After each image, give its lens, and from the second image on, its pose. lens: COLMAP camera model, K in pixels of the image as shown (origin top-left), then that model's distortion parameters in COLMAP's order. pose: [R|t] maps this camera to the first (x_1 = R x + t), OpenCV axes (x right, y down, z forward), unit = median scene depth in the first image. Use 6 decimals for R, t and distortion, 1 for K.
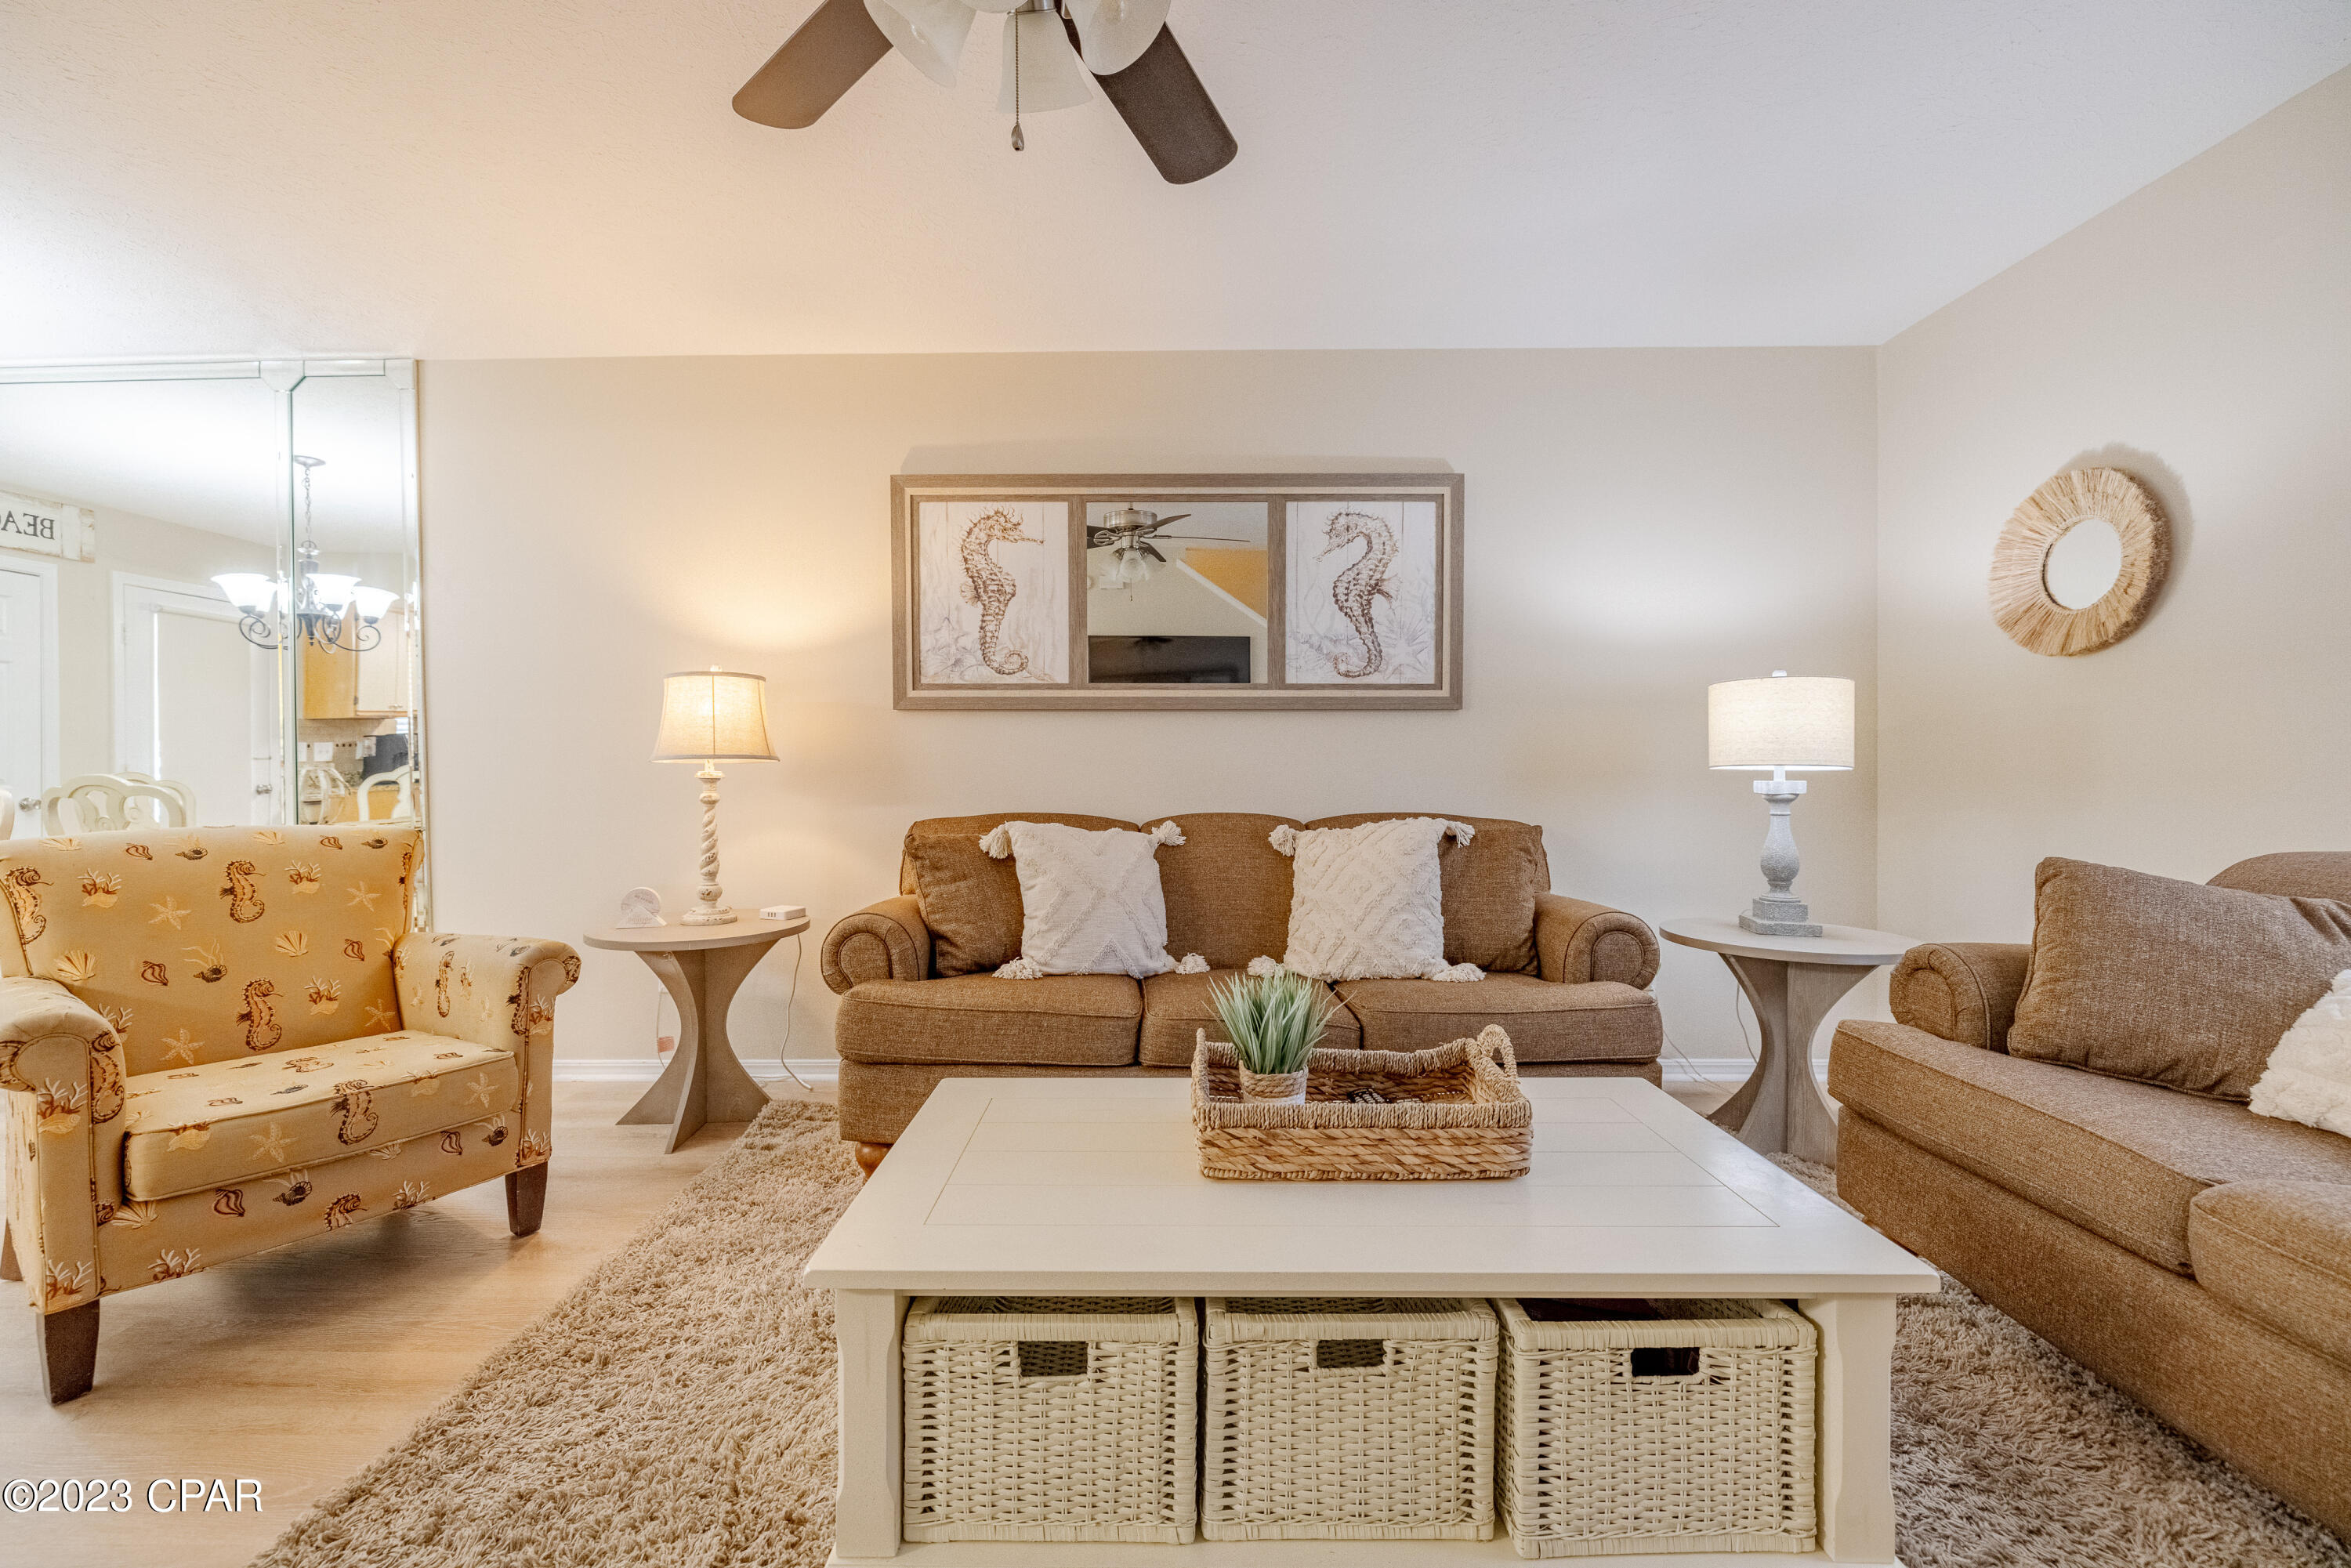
lens RADIAL K [[982.0, 0, 1152.7], [0, 982.0, 769.4], [0, 0, 1]] dist [-0.000239, 0.000357]
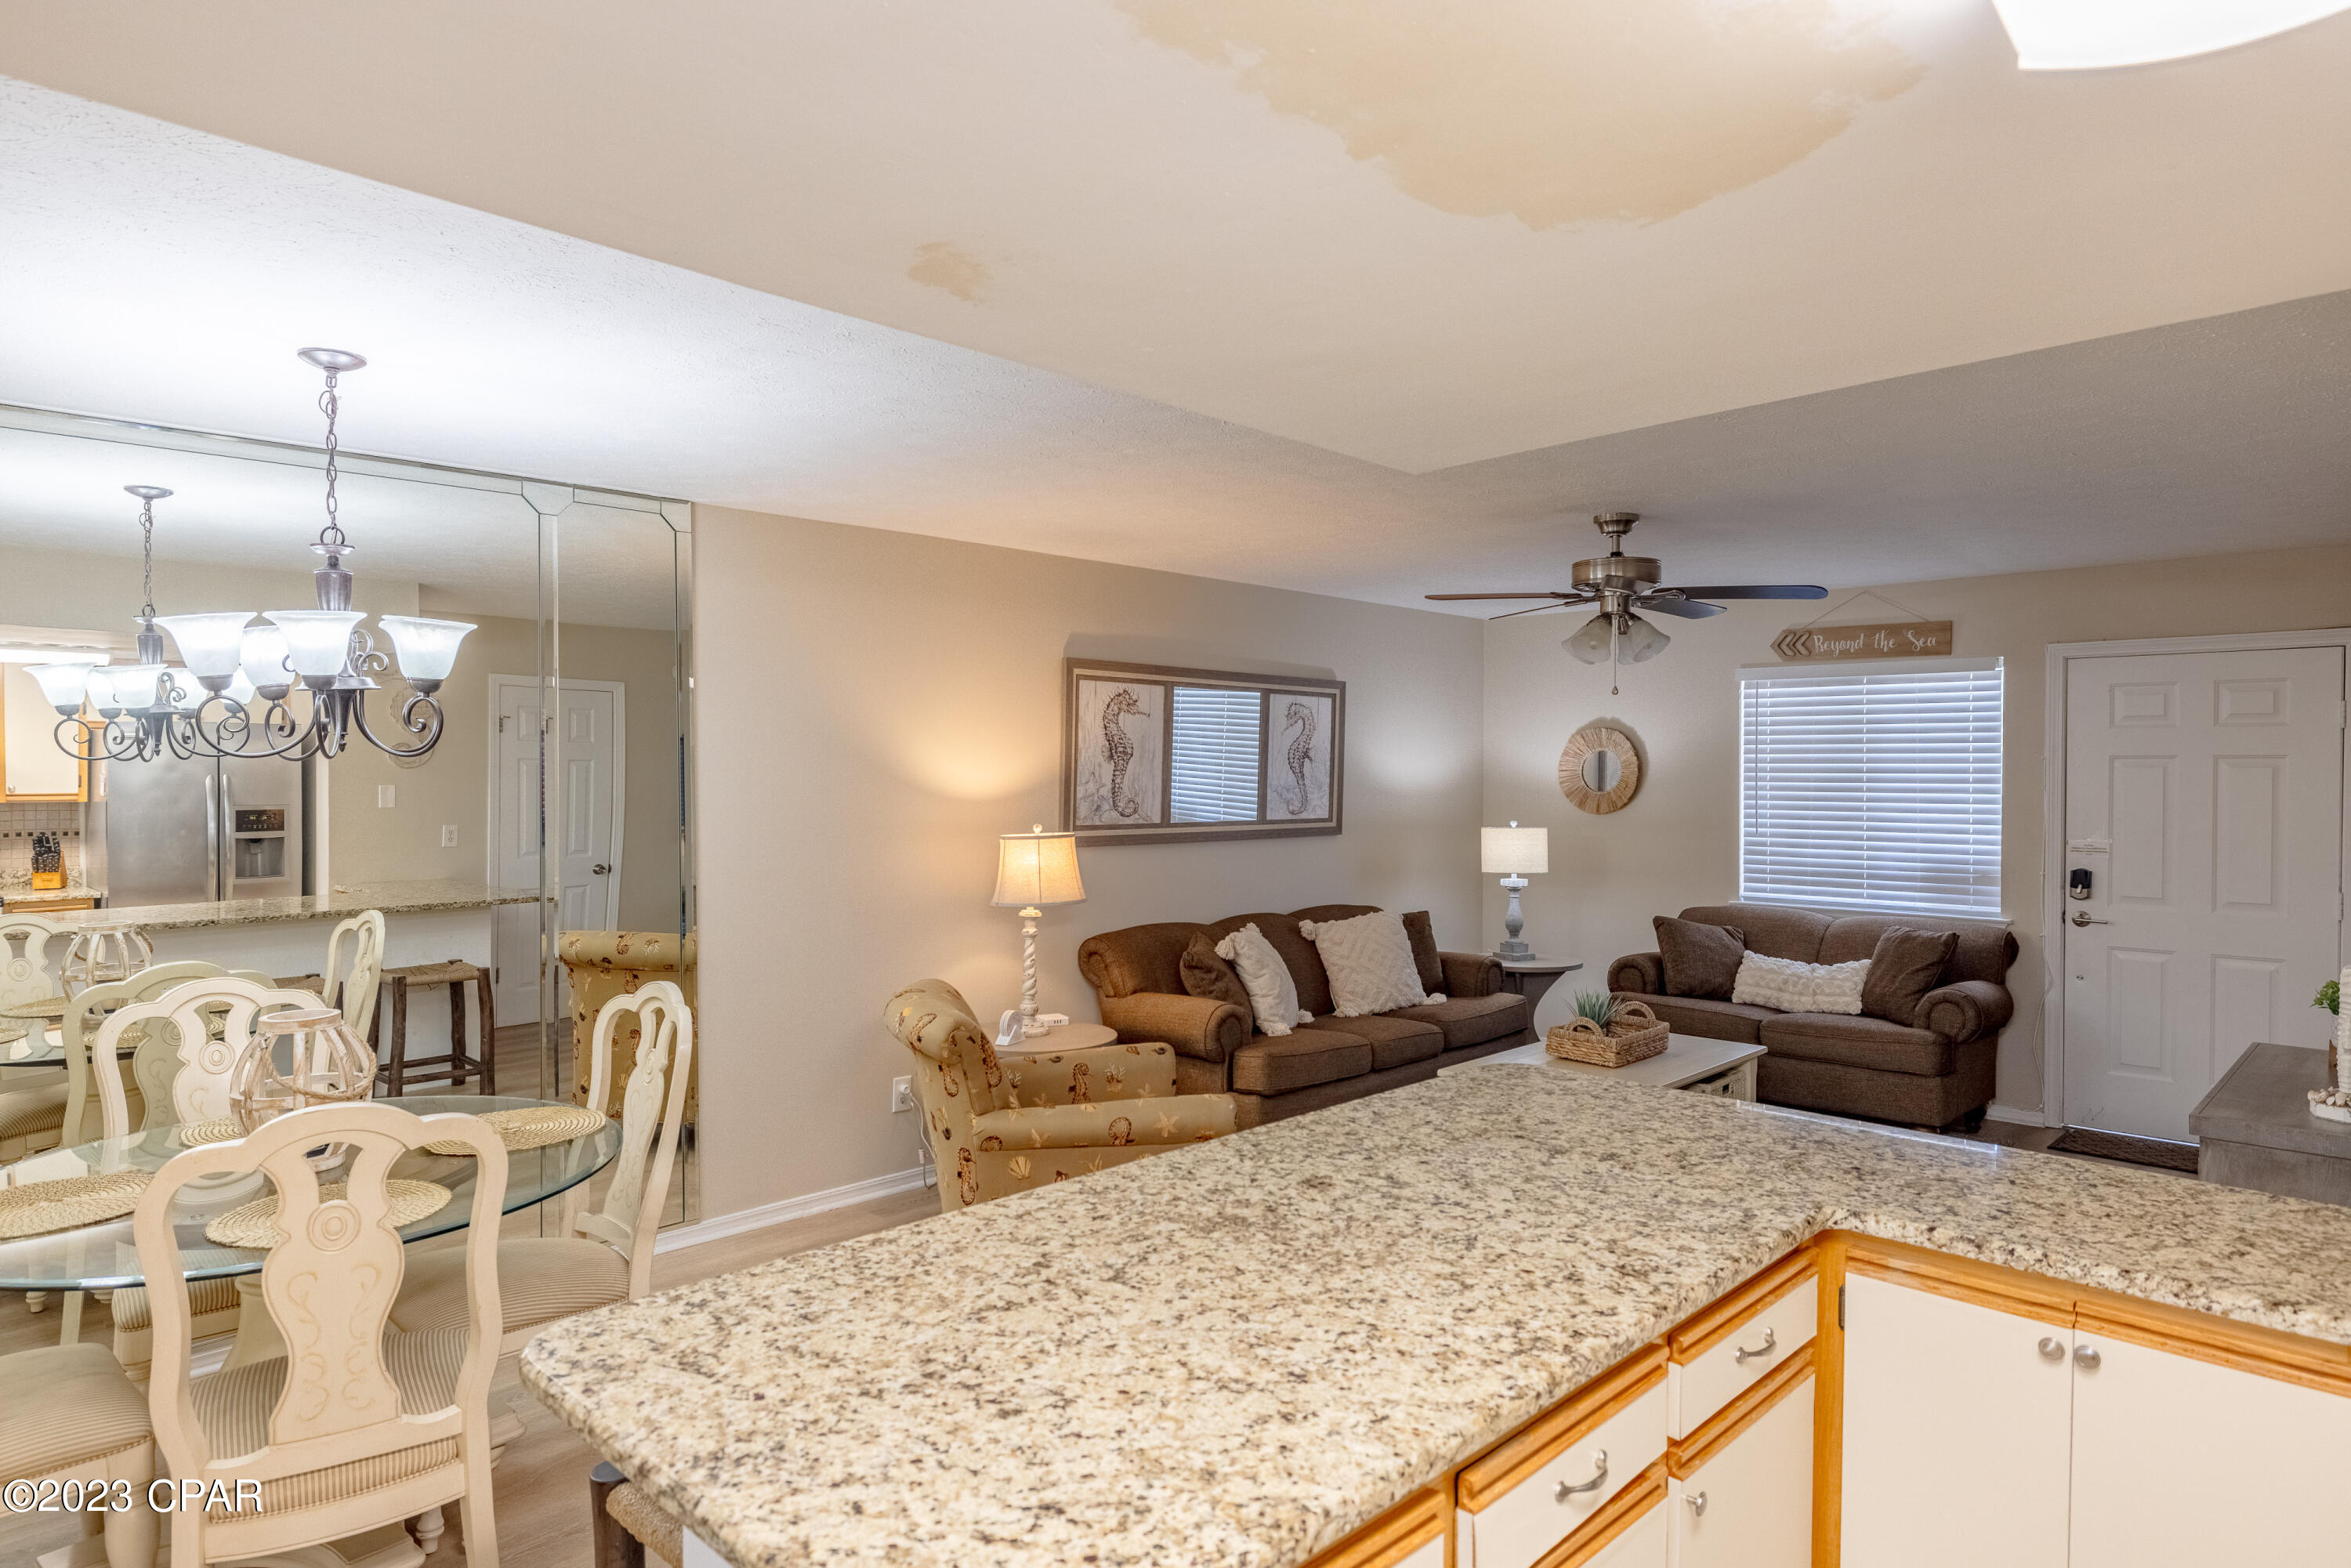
lens RADIAL K [[1382.2, 0, 1170.3], [0, 1382.2, 789.8], [0, 0, 1]] dist [-0.003632, 0.000643]
pose [[0.689175, -0.004366, 0.724581, -1.637322], [-0.003191, 0.999954, 0.009060, -0.171379], [-0.724588, -0.008556, 0.689130, -0.331984]]
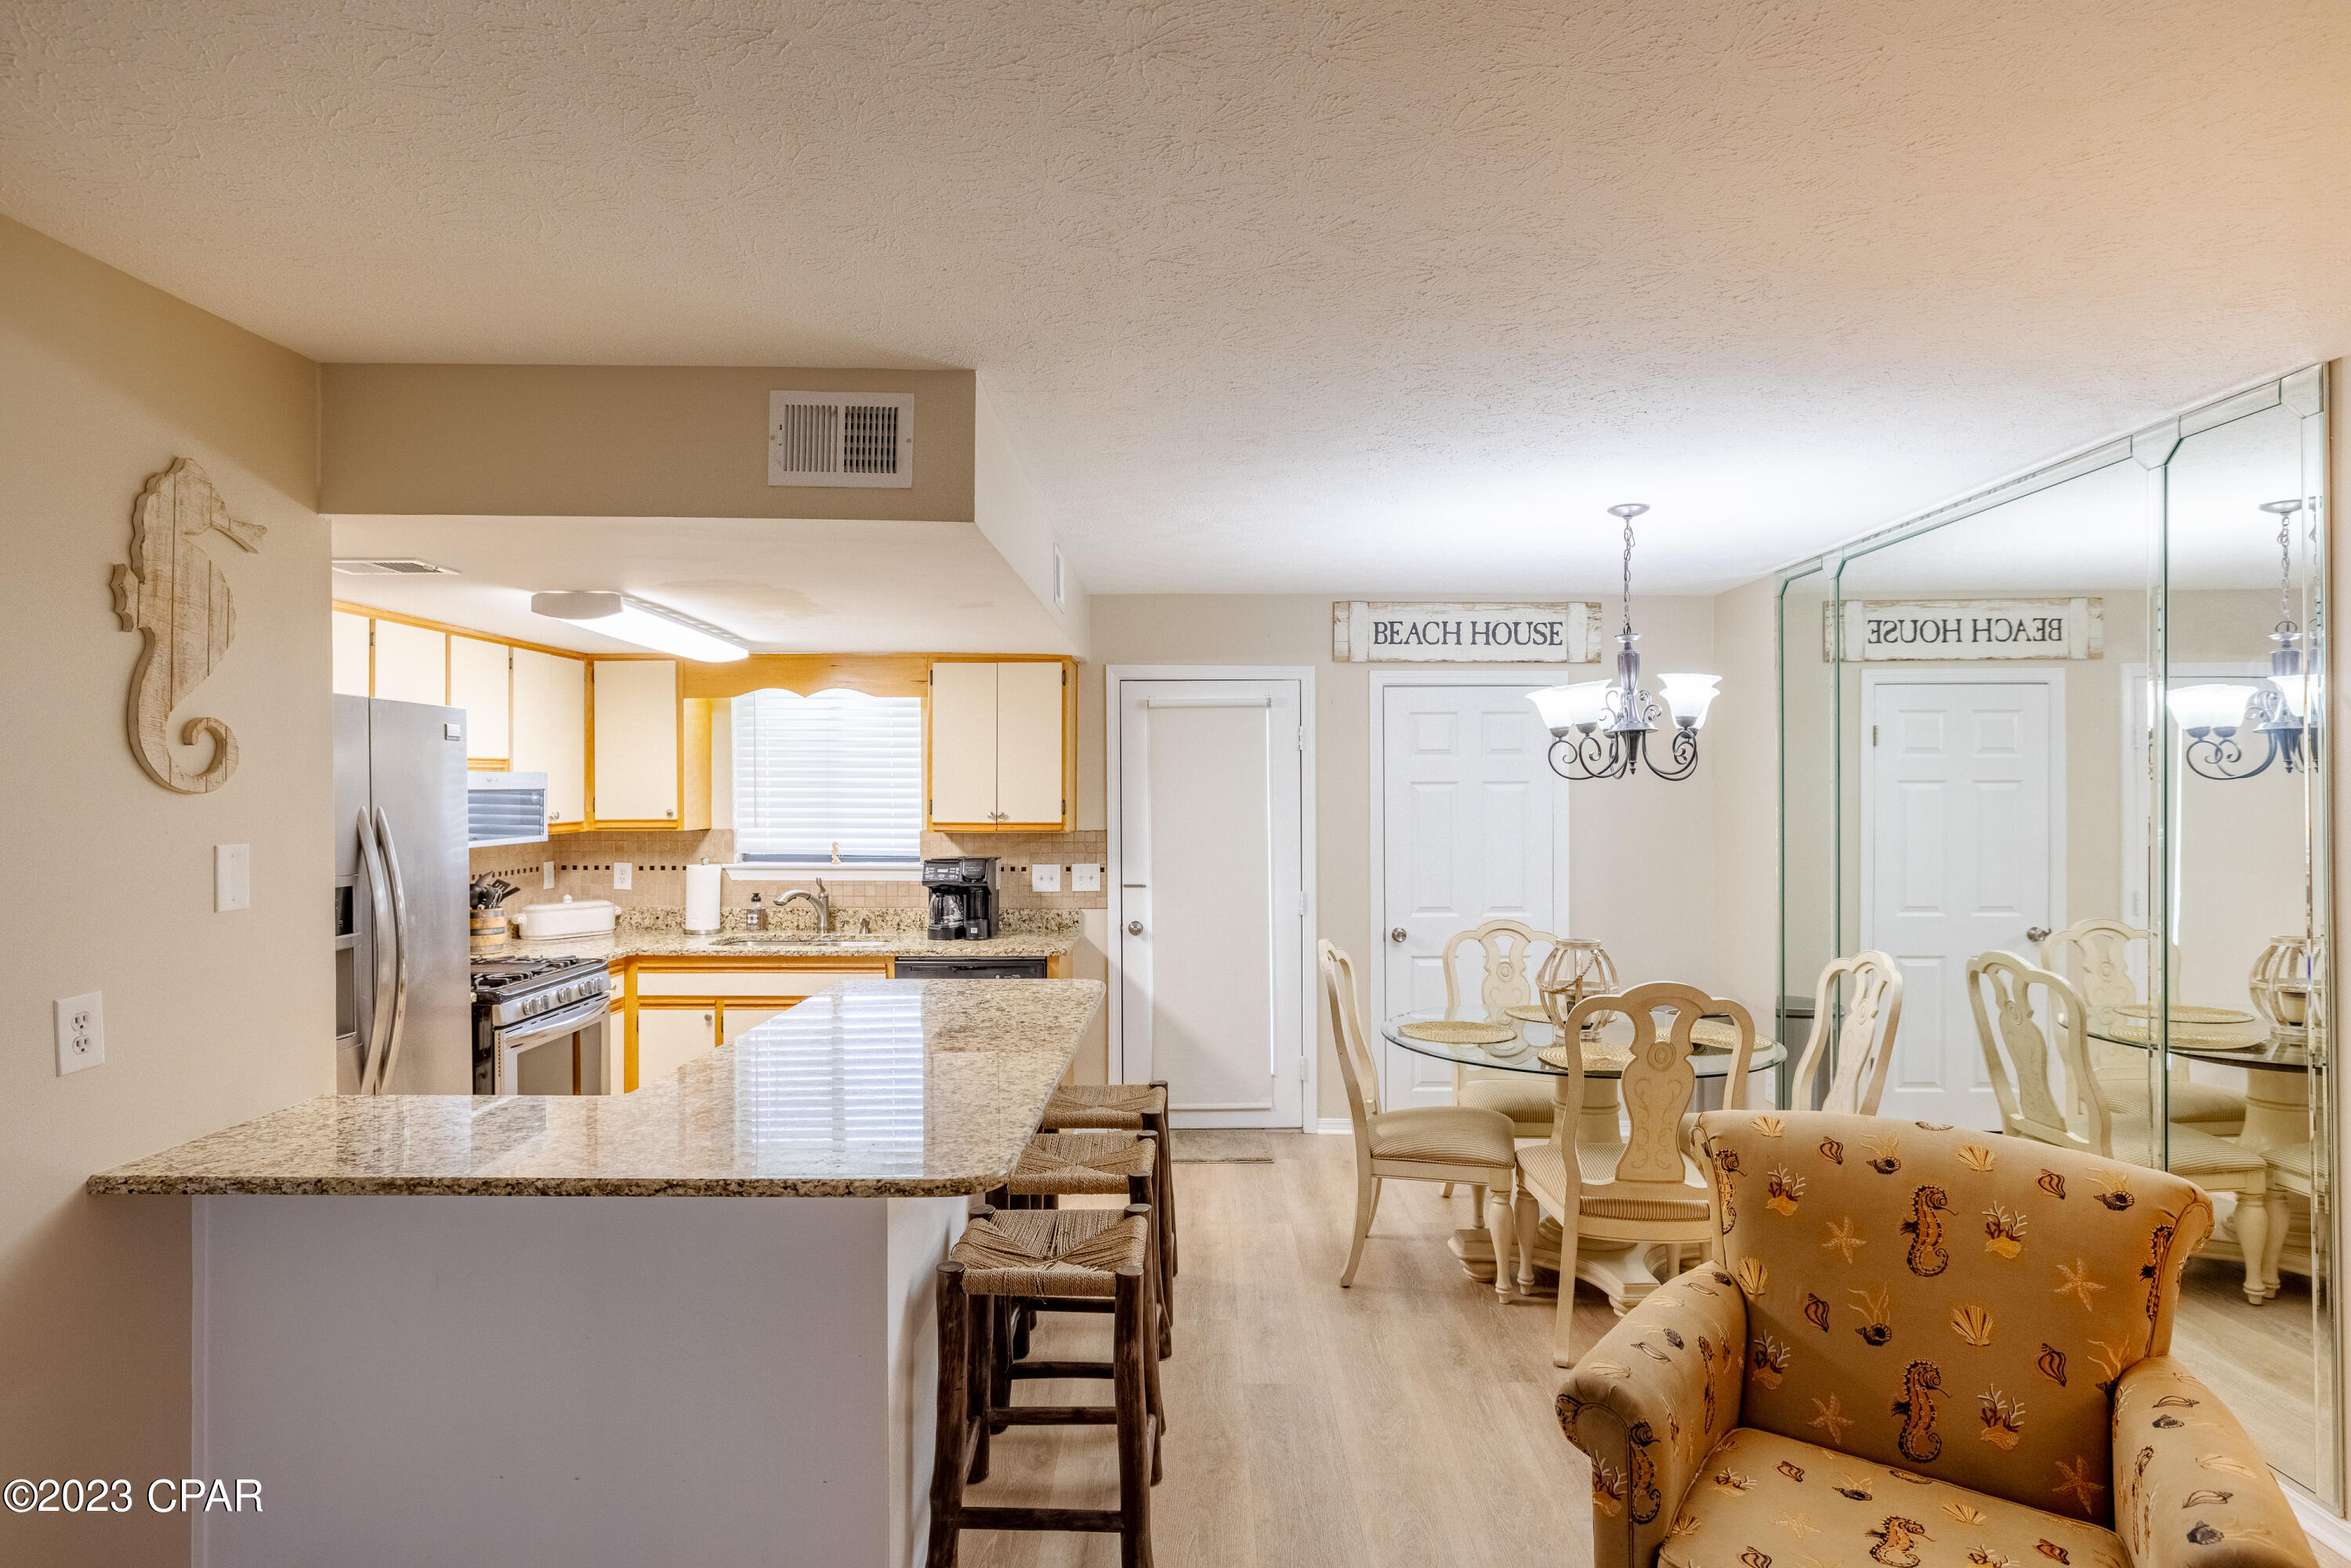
lens RADIAL K [[1251.1, 0, 1175.4], [0, 1251.1, 786.1], [0, 0, 1]] dist [0.002188, -0.000627]
pose [[0.001845, 0.004778, -0.999987, 0.037503], [-0.003051, 0.999984, 0.004772, -0.180641], [0.999994, 0.003042, 0.001860, 0.329653]]
